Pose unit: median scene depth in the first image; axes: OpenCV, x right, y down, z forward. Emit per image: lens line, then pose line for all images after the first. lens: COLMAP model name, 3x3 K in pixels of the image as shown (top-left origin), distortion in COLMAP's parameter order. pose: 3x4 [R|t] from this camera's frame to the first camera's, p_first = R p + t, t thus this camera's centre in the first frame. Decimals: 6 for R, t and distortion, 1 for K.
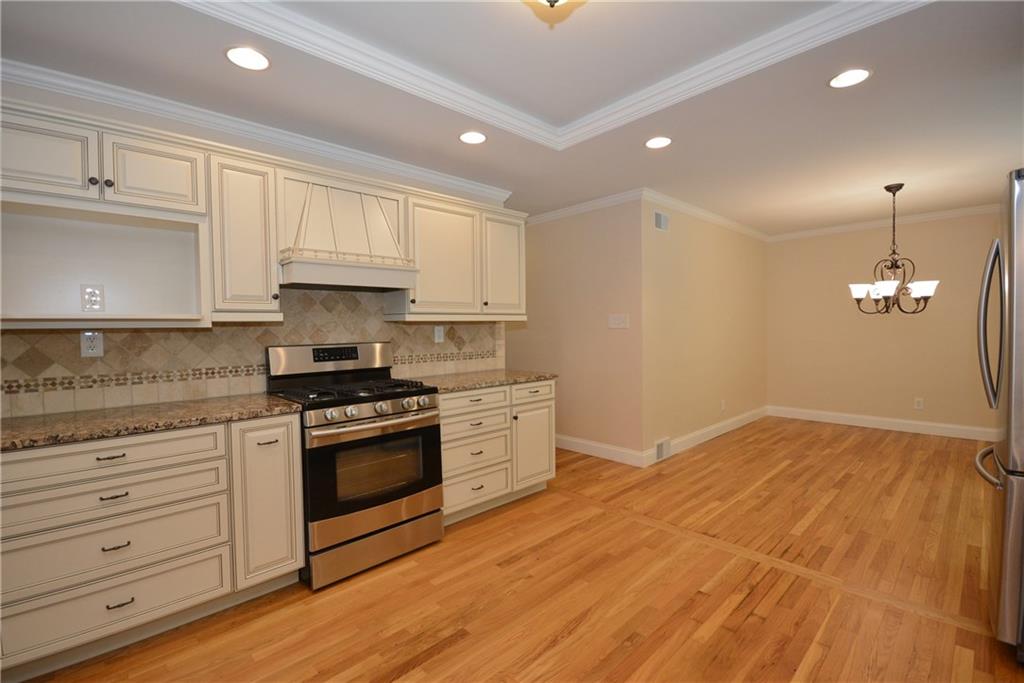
lens RADIAL K [[455.1, 0, 510.2], [0, 455.1, 339.7], [0, 0, 1]] dist [0.002912, -0.005593]
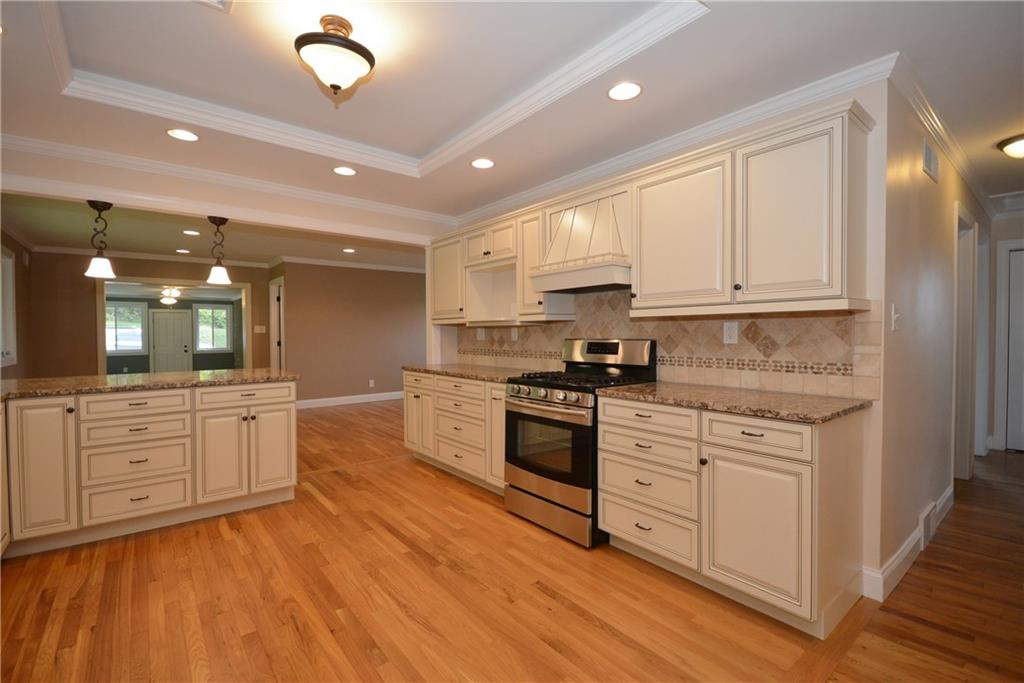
lens RADIAL K [[455.1, 0, 507.1], [0, 455.1, 340.1], [0, 0, 1]] dist [0.002912, -0.005593]
pose [[-0.082603, 0.028767, -0.996167, 0.701643], [-0.022153, 0.999283, 0.030694, -0.016581], [0.996336, 0.024603, -0.081906, 0.797788]]
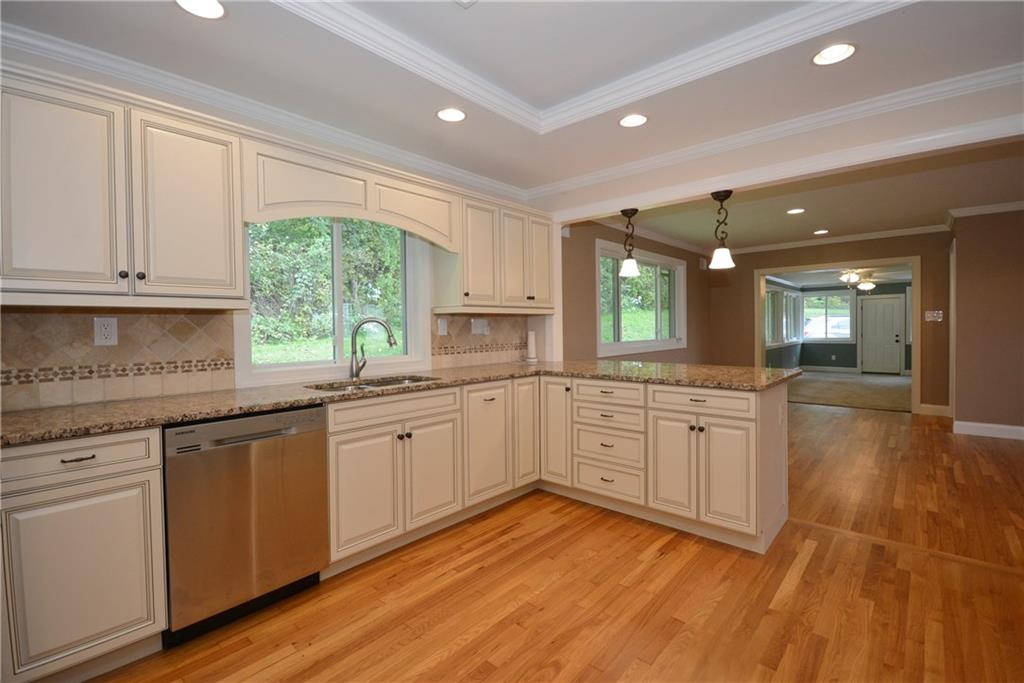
lens RADIAL K [[455.1, 0, 516.8], [0, 455.1, 336.2], [0, 0, 1]] dist [0.002912, -0.005593]
pose [[-0.995893, 0.027640, -0.086213, 0.141329], [0.023373, 0.998470, 0.050118, -0.018478], [0.087467, 0.047897, -0.995015, 0.941842]]
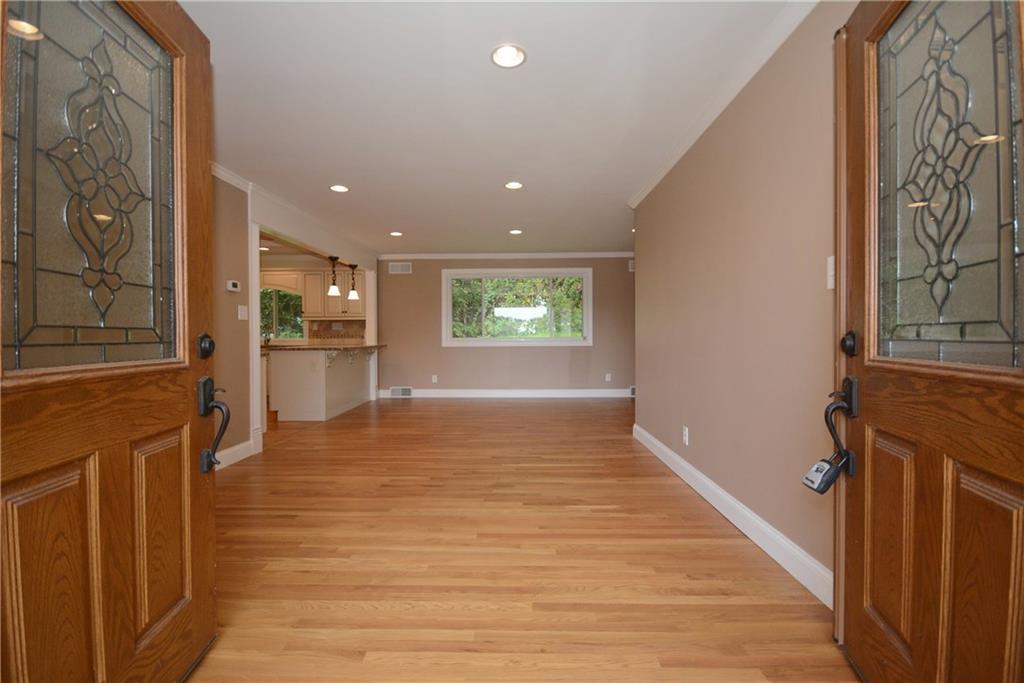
lens RADIAL K [[455.1, 0, 511.4], [0, 455.1, 333.0], [0, 0, 1]] dist [0.002912, -0.005593]
pose [[-0.715536, 0.017808, 0.698349, -2.421695], [0.034518, 0.999355, 0.009885, 0.062736], [-0.697723, 0.031179, -0.715689, 0.882859]]
